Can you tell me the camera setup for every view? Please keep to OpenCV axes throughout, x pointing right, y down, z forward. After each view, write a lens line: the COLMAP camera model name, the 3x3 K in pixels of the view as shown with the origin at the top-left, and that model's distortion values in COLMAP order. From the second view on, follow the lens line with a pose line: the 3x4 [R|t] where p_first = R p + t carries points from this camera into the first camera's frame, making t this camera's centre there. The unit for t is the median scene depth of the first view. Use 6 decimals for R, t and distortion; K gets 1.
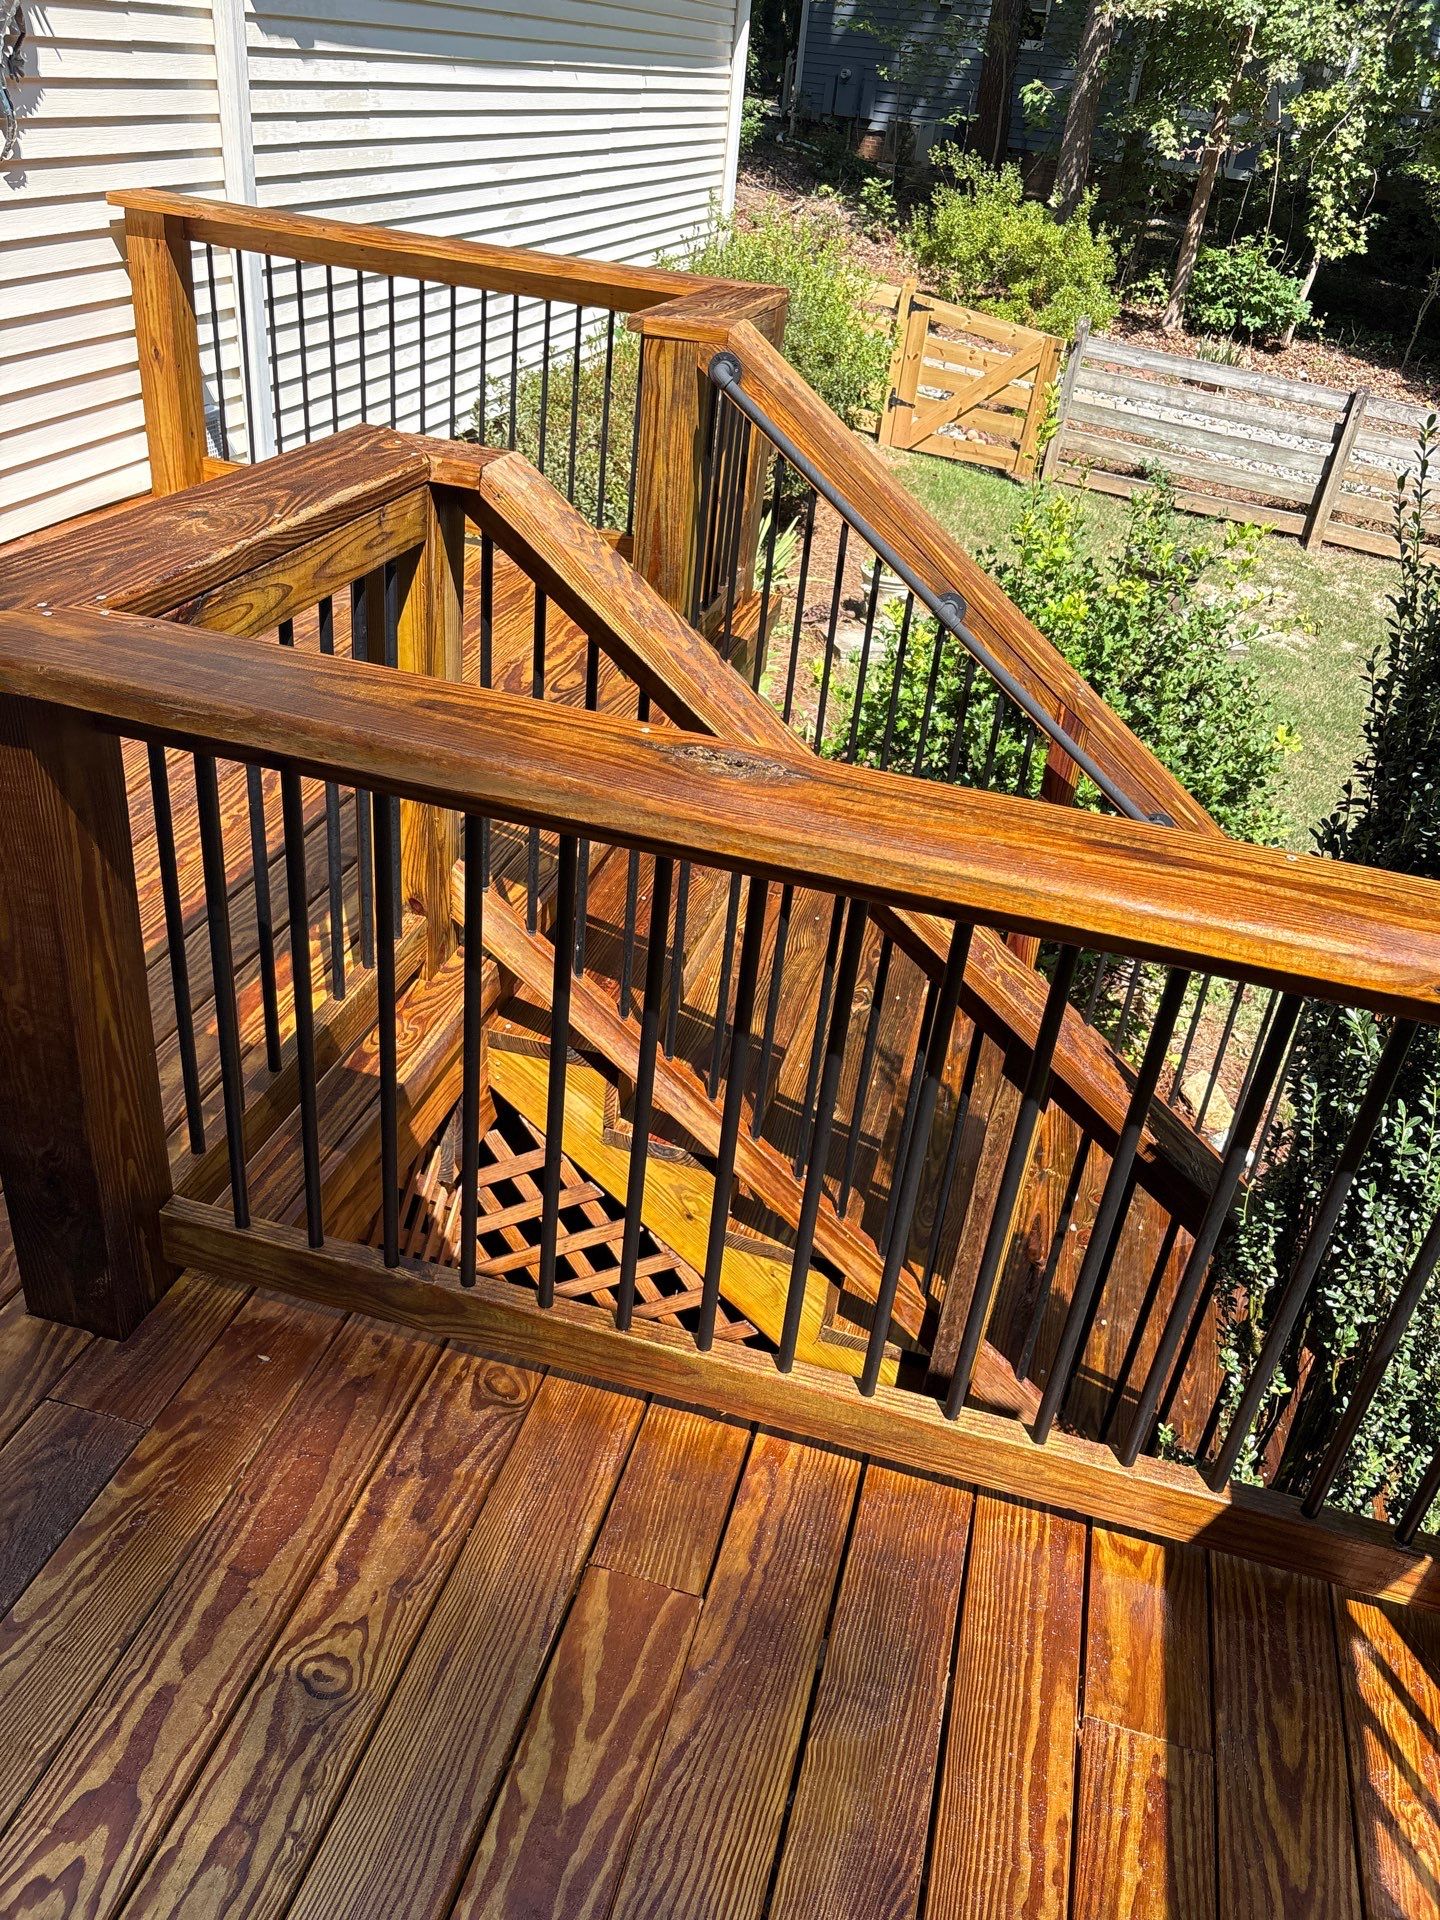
lens RADIAL K [[1459.8, 0, 726.4], [0, 1459.8, 967.8], [0, 0, 1]] dist [0.028141, -0.033277]
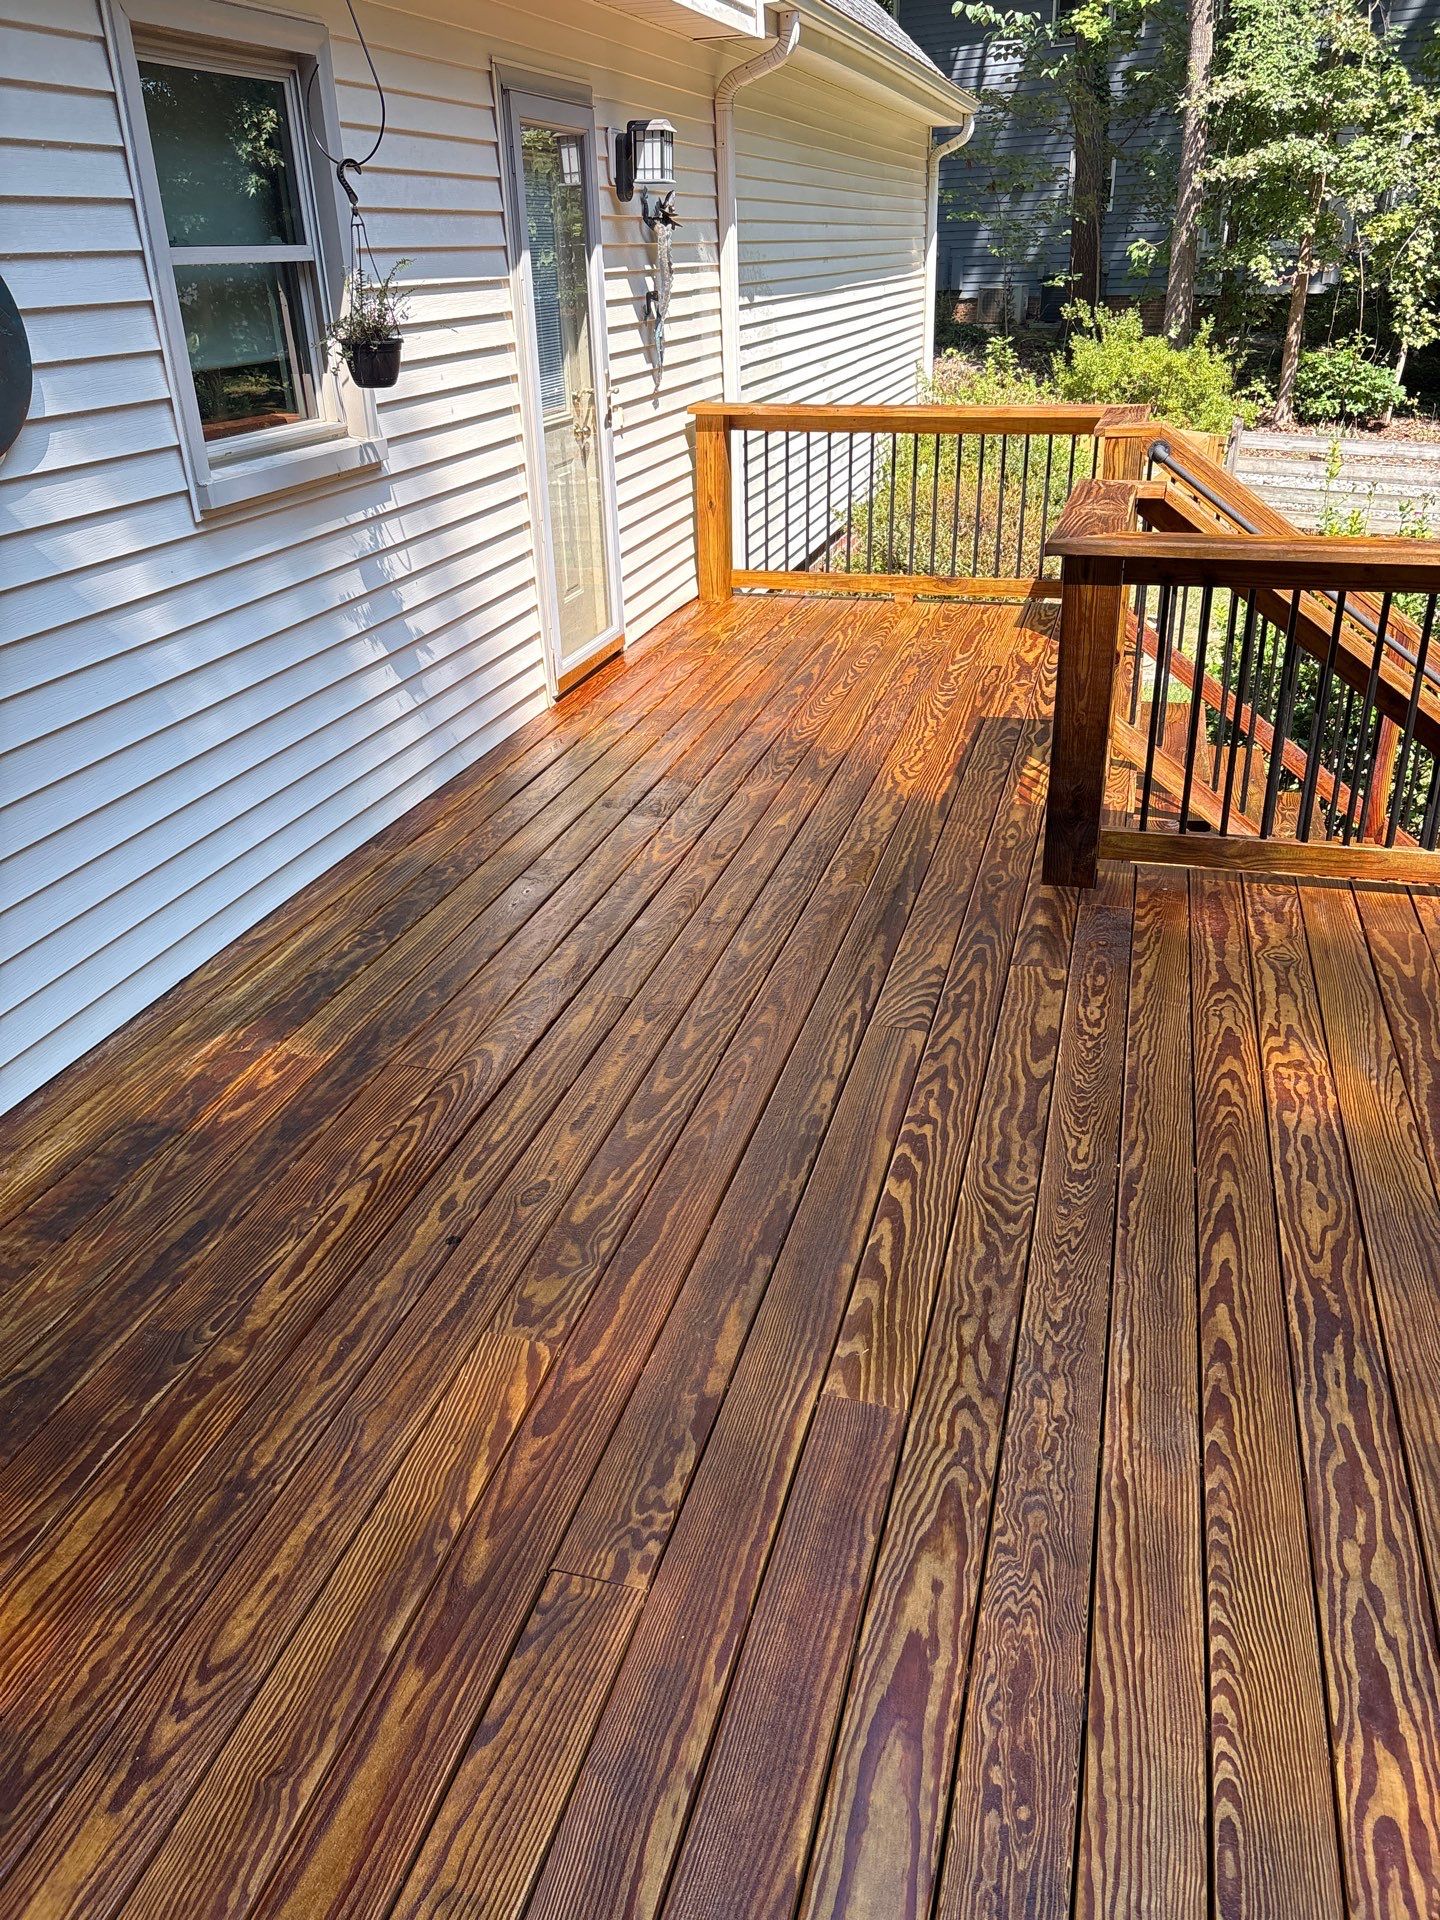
lens RADIAL K [[1459.8, 0, 707.9], [0, 1459.8, 966.5], [0, 0, 1]] dist [0.028141, -0.033277]
pose [[0.991574, -0.105070, -0.075770, -0.653636], [0.096691, 0.989562, -0.106857, 0.430114], [0.086206, 0.098630, 0.991383, -0.908091]]
